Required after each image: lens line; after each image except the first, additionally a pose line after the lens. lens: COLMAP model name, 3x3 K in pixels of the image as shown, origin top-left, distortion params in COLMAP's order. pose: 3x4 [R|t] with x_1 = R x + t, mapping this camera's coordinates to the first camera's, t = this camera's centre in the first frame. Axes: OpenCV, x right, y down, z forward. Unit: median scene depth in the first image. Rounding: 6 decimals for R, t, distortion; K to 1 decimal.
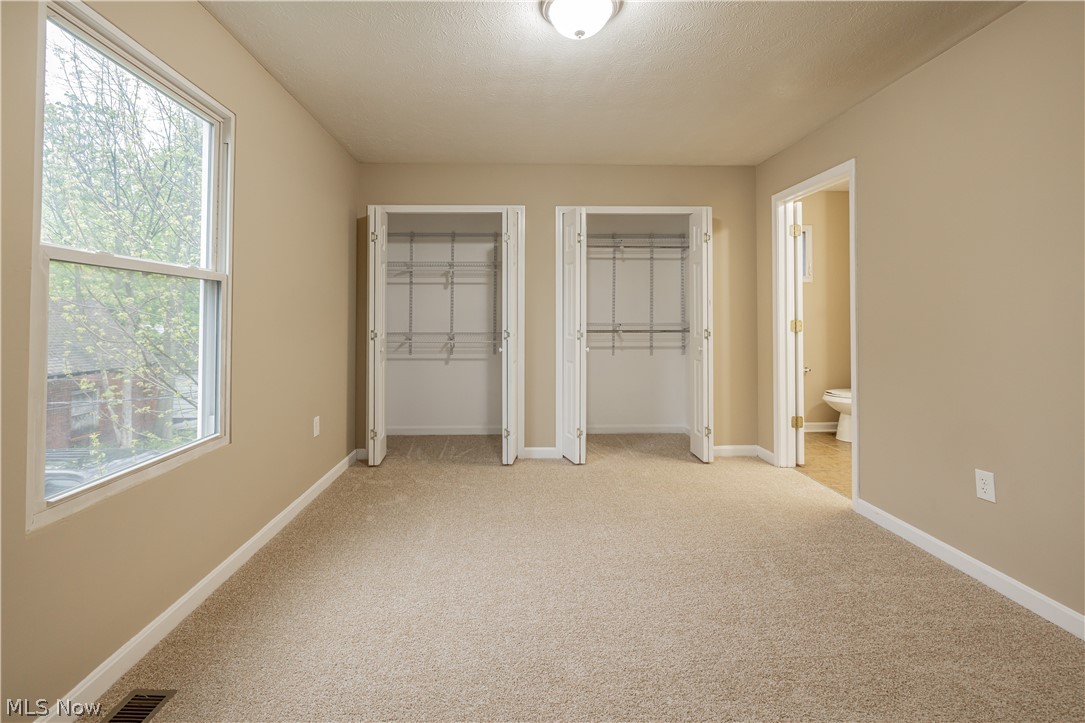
lens RADIAL K [[465.5, 0, 539.6], [0, 465.5, 312.6], [0, 0, 1]] dist [-0.000444, -0.000167]
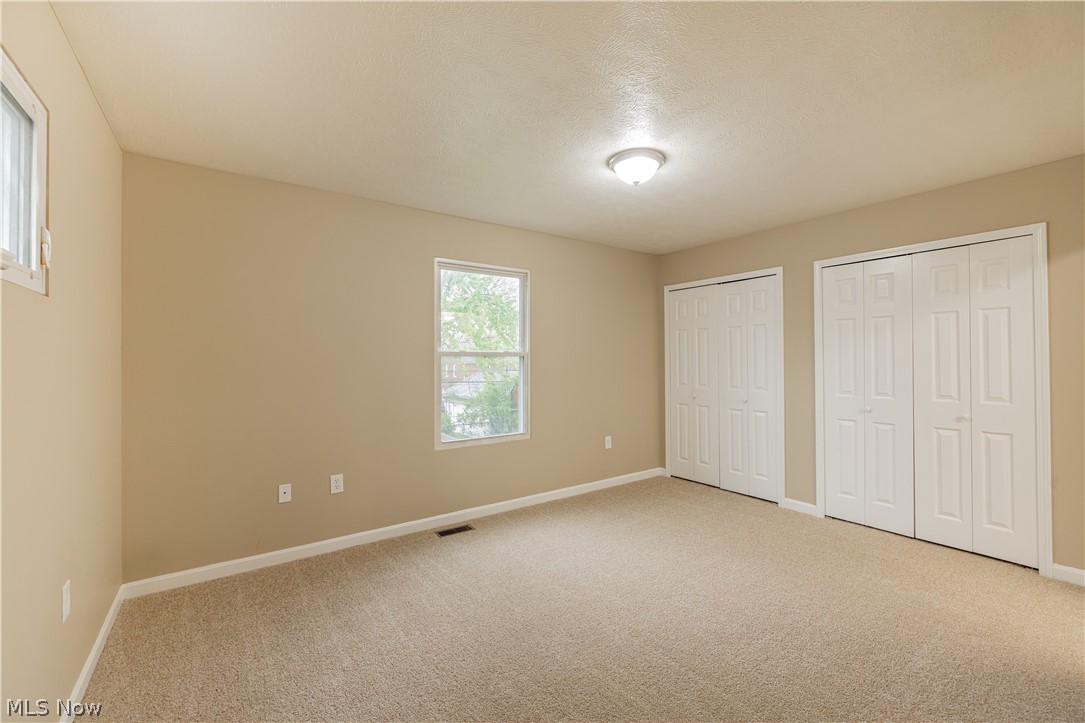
lens RADIAL K [[458.3, 0, 547.3], [0, 458.3, 350.6], [0, 0, 1]] dist [0.002468, 0.000283]
pose [[0.541366, -0.010682, -0.840719, 1.033595], [0.019654, 0.999807, -0.000047, -0.089110], [0.840557, -0.016498, 0.541471, 0.012777]]
